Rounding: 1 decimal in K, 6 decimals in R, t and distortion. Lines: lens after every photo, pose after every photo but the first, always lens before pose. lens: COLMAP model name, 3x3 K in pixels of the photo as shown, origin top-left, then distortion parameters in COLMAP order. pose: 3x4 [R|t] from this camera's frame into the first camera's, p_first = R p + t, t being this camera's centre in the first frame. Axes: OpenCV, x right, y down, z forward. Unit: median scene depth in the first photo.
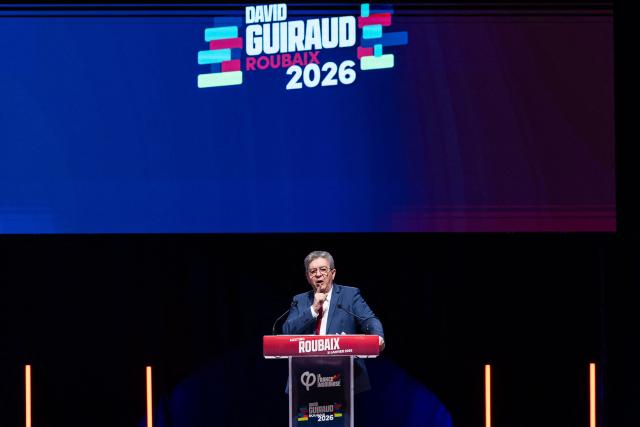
lens RADIAL K [[1629.6, 0, 320.0], [0, 1629.6, 213.5], [0, 0, 1]] dist [0.026188, -0.262411]
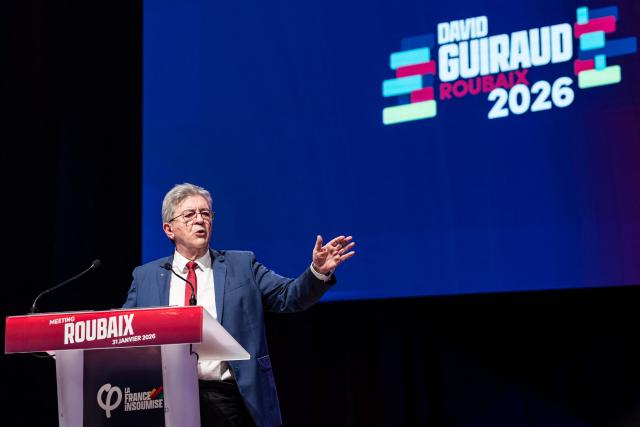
lens RADIAL K [[1629.6, 0, 320.0], [0, 1629.6, 213.5], [0, 0, 1]] dist [0.026188, -0.262411]
pose [[0.972797, -0.054019, -0.225274, 0.077950], [0.036052, 0.995887, -0.083126, 0.035794], [0.228837, 0.072743, 0.970743, 0.191707]]
